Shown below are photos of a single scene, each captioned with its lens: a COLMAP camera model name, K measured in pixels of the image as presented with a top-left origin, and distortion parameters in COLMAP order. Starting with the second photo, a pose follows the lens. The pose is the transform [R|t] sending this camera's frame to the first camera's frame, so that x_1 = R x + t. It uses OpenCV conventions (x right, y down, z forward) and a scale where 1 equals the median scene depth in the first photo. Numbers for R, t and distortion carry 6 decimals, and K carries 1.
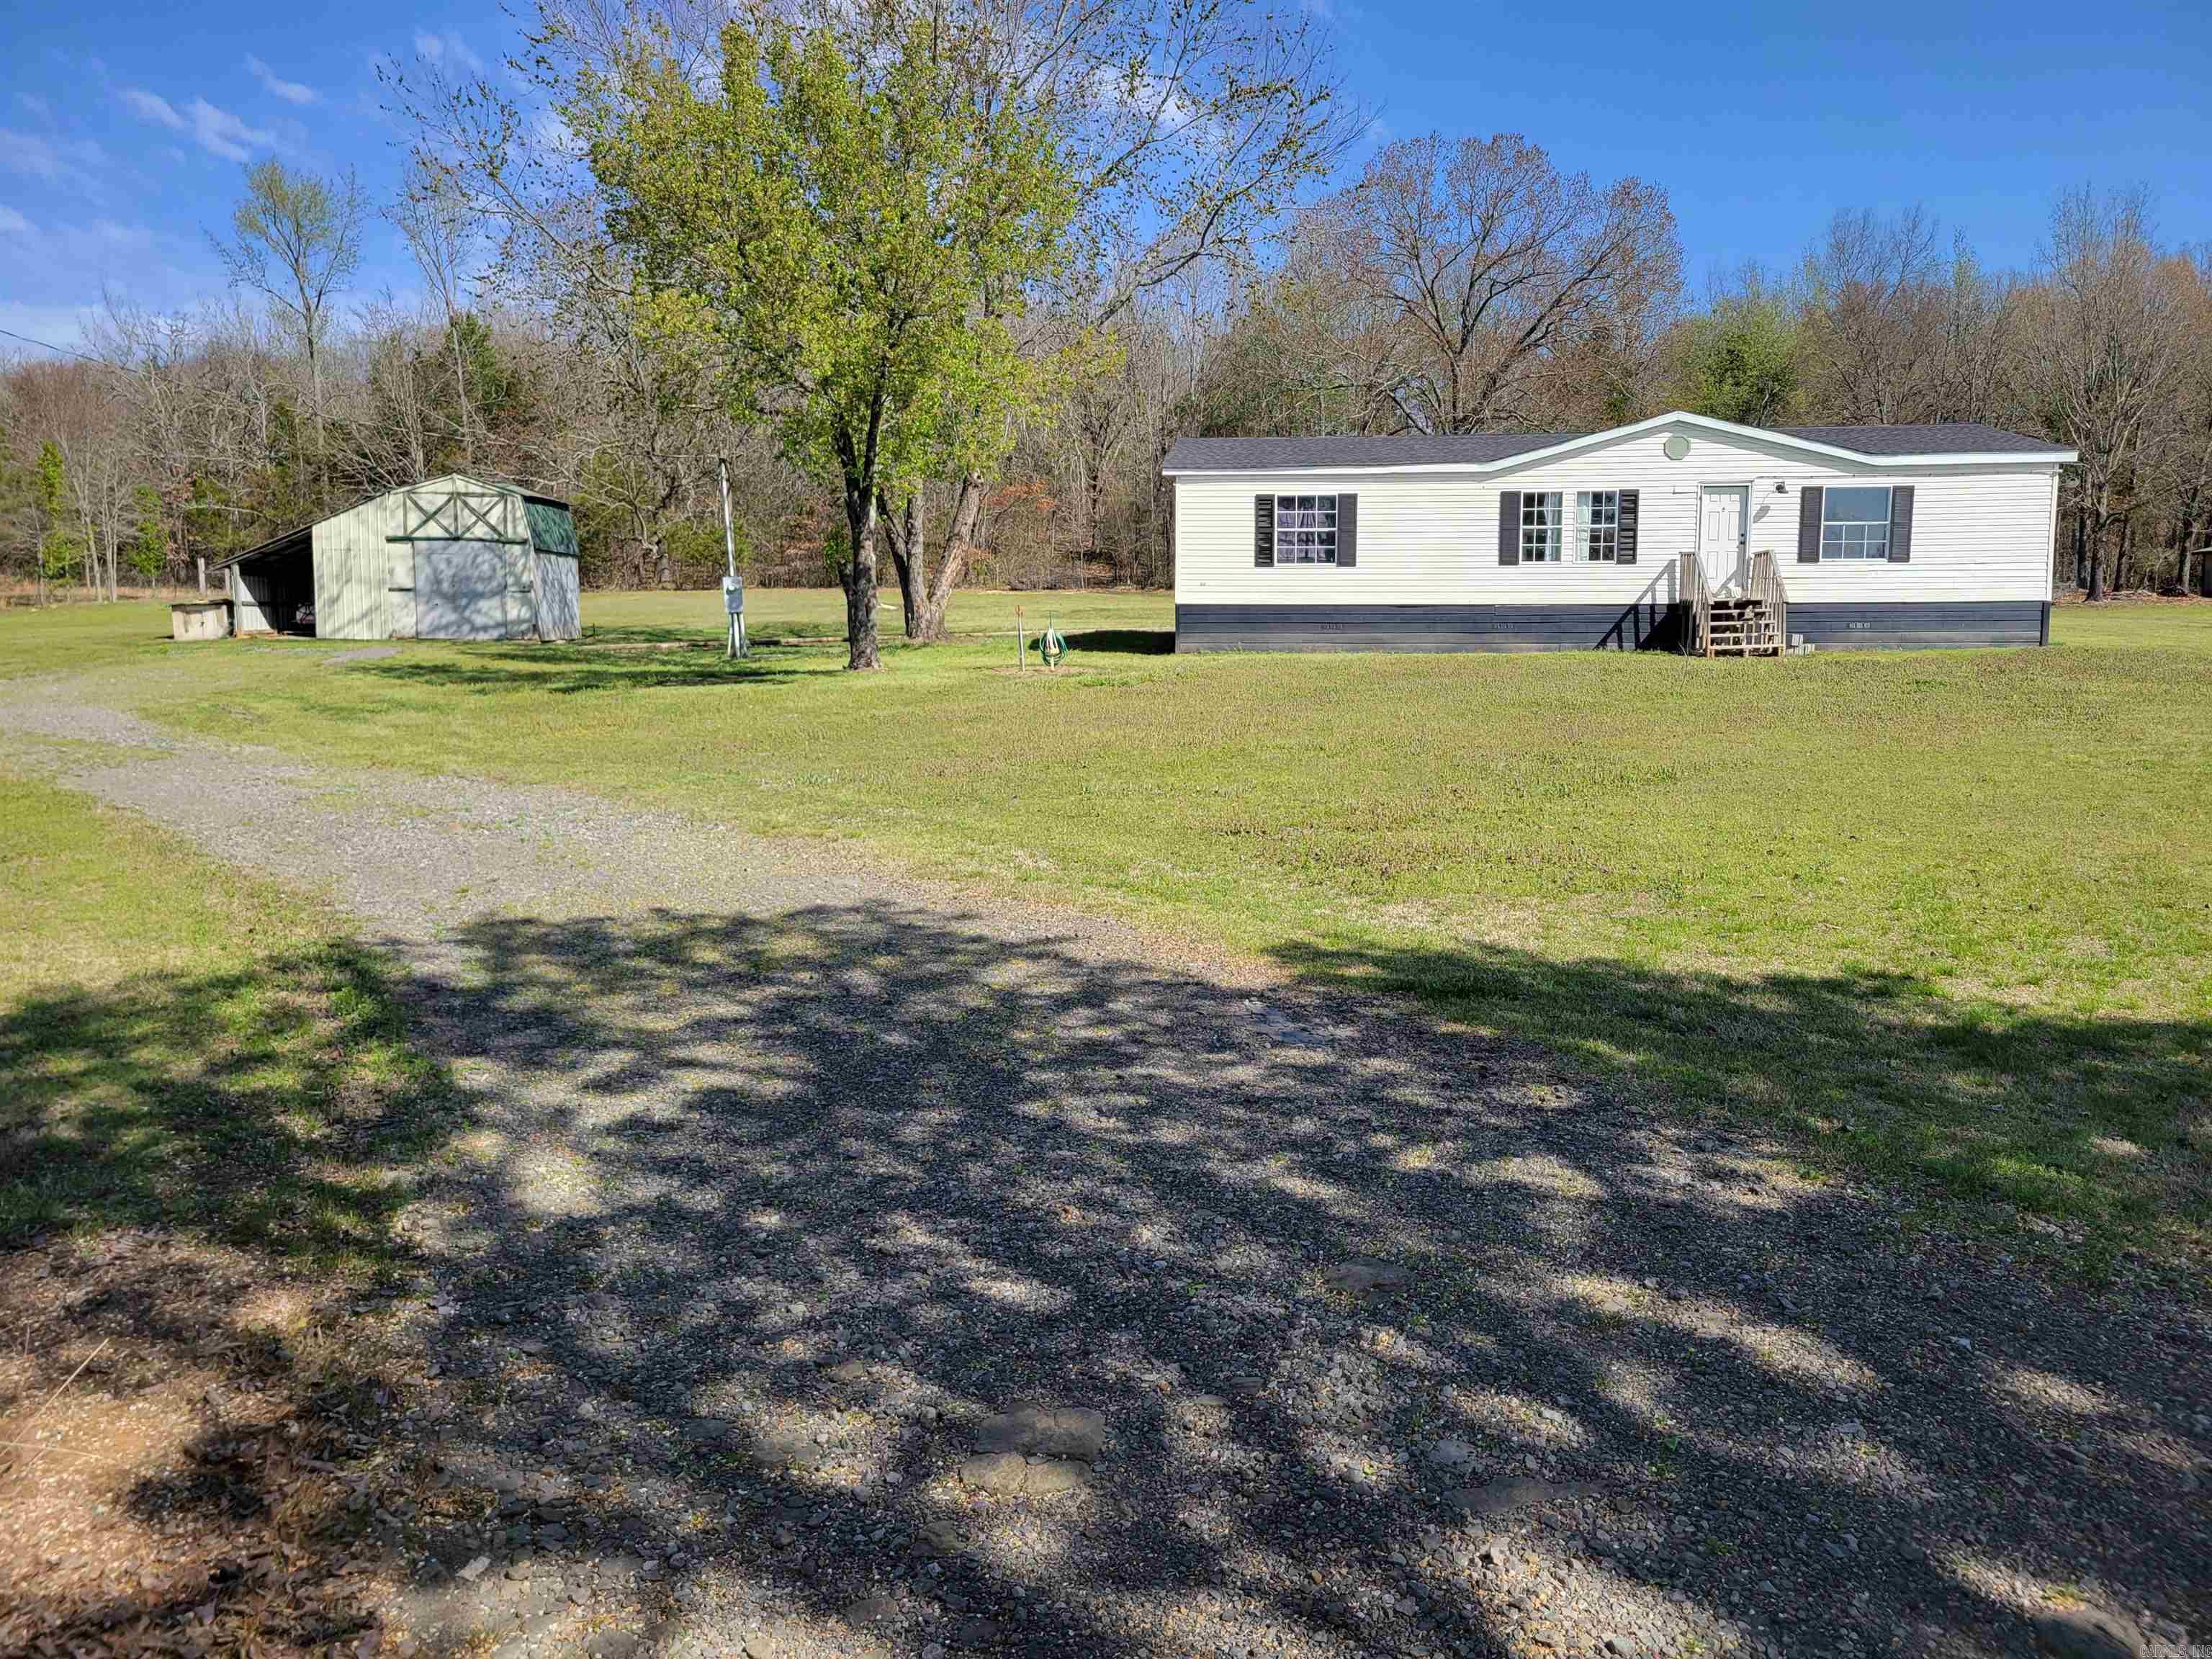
lens RADIAL K [[1610.3, 0, 1106.6], [0, 1610.3, 811.3], [0, 0, 1]] dist [0.060510, -0.010866]
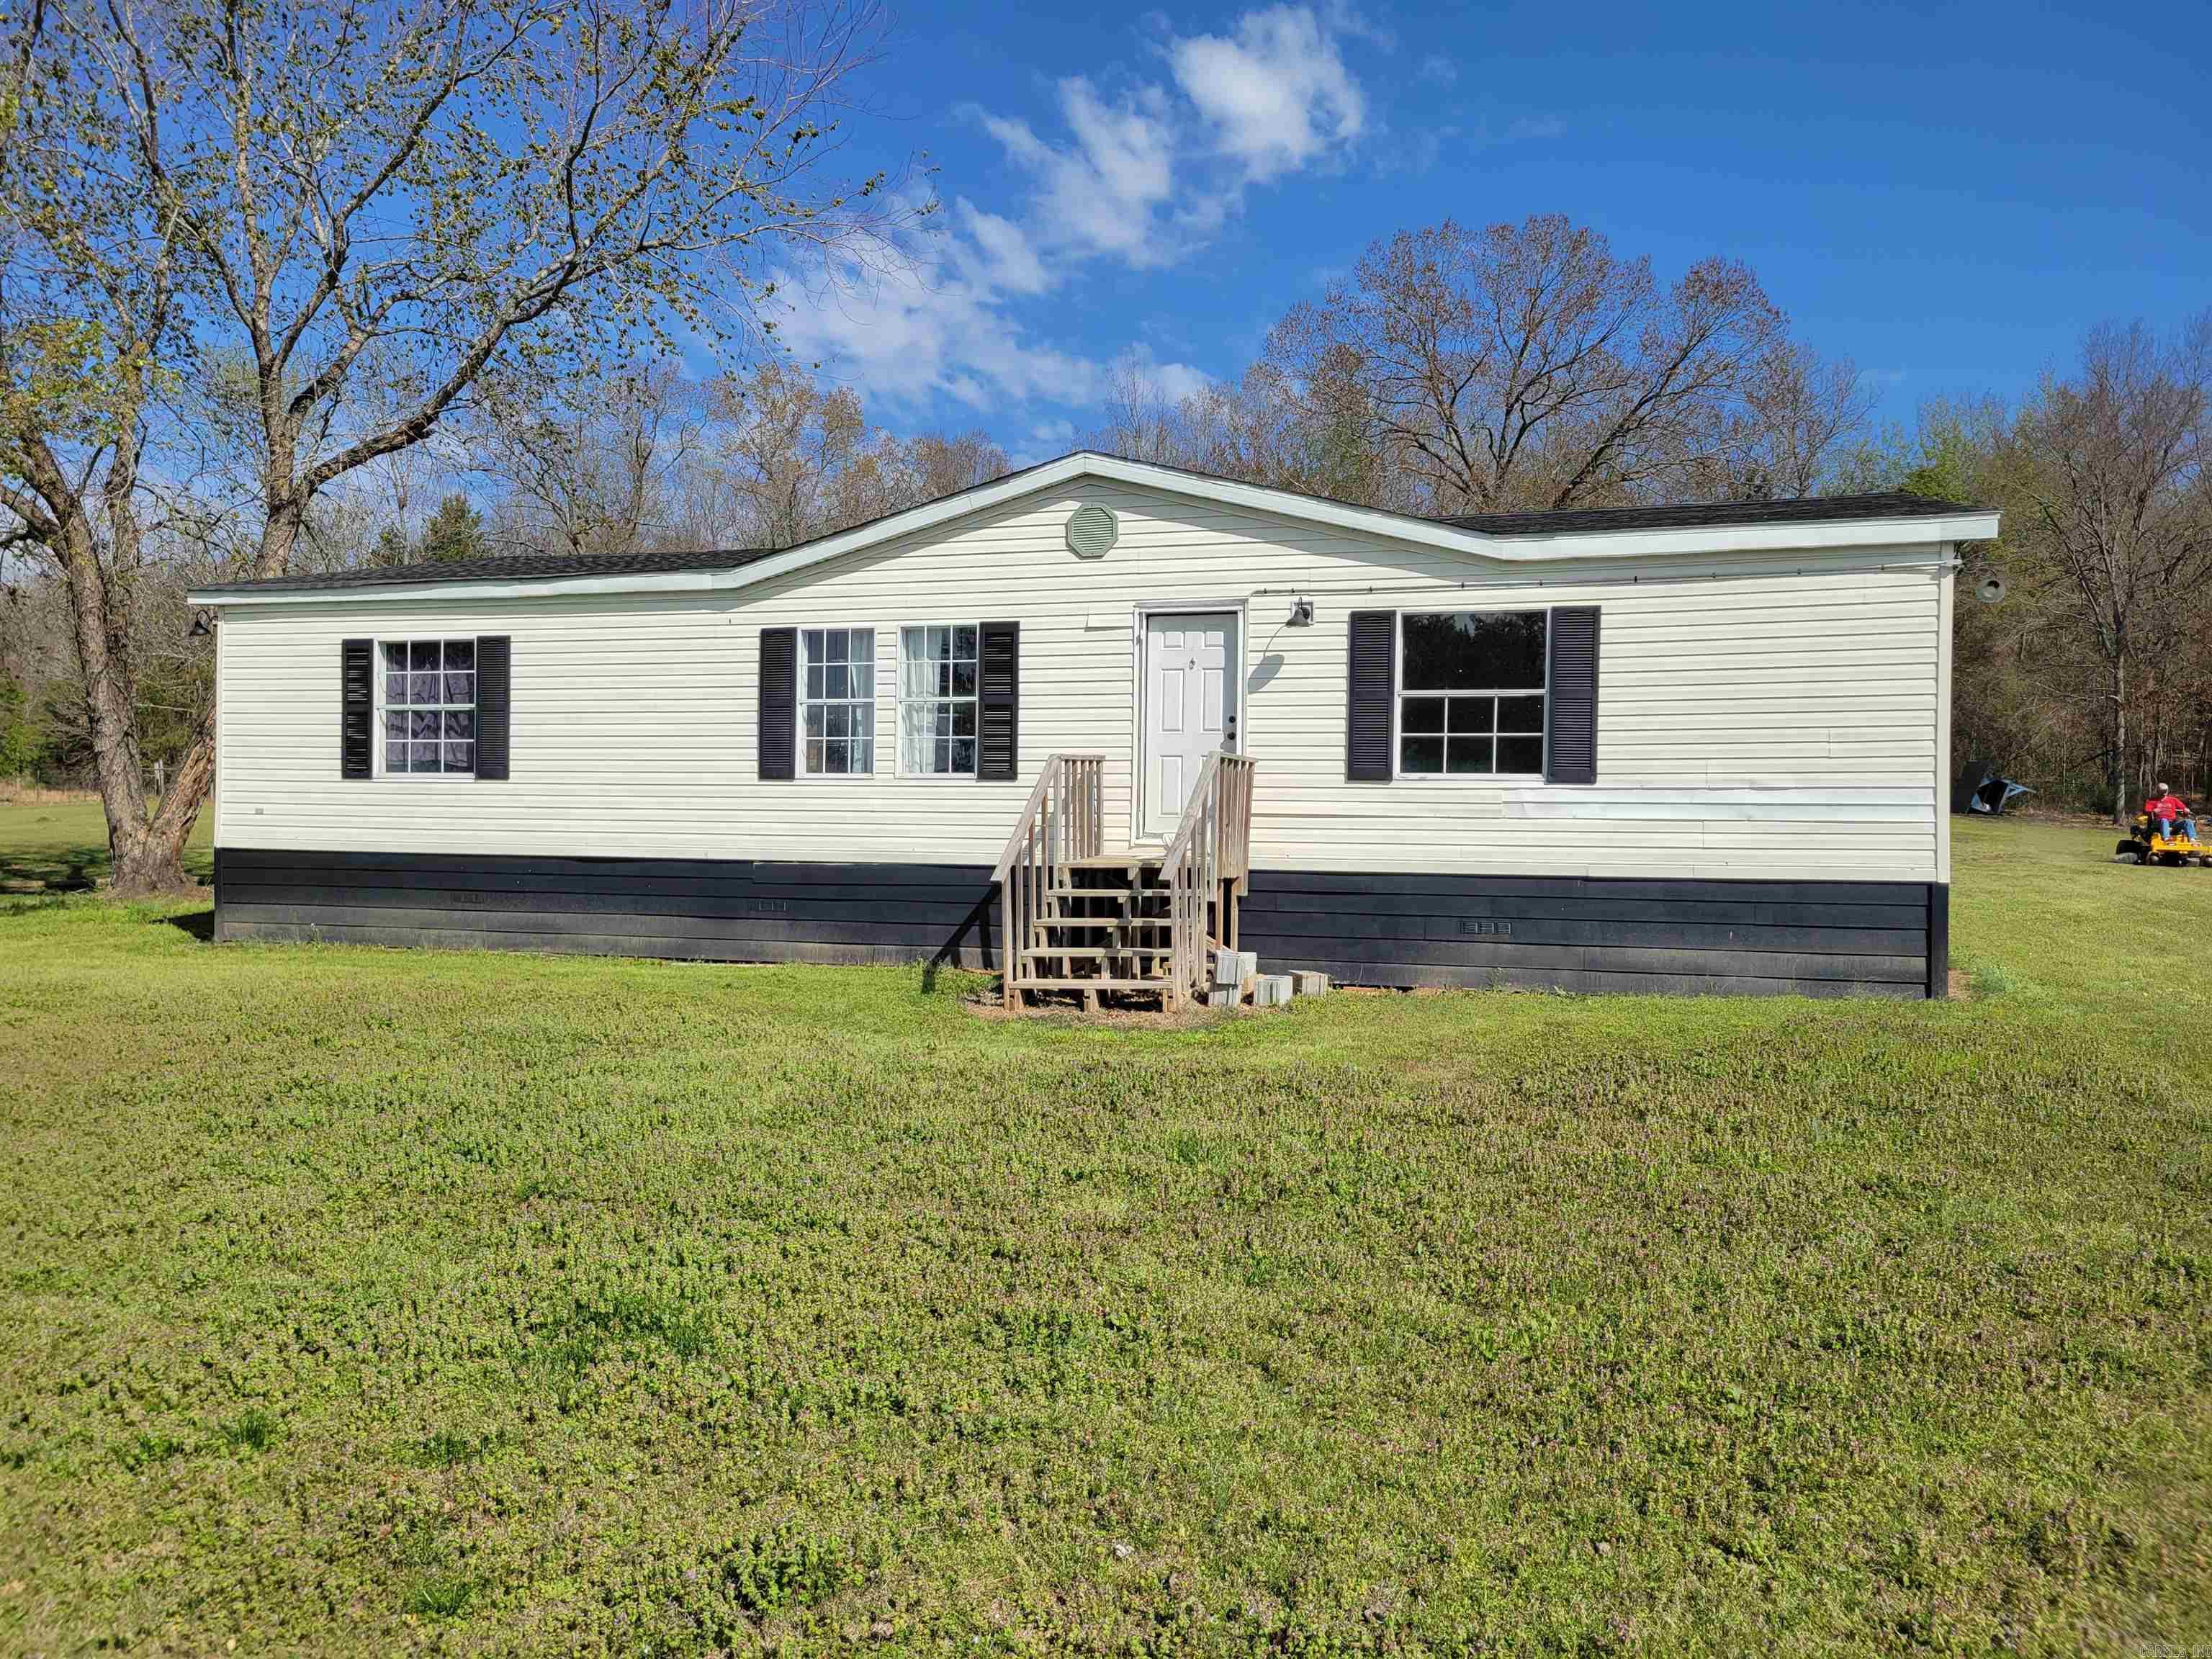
lens RADIAL K [[1610.3, 0, 1108.3], [0, 1610.3, 840.1], [0, 0, 1]] dist [0.060510, -0.010866]
pose [[0.980395, 0.011864, -0.196686, 0.441811], [-0.033514, 0.993682, -0.107115, -0.087190], [0.194173, 0.111606, 0.974598, 0.559962]]
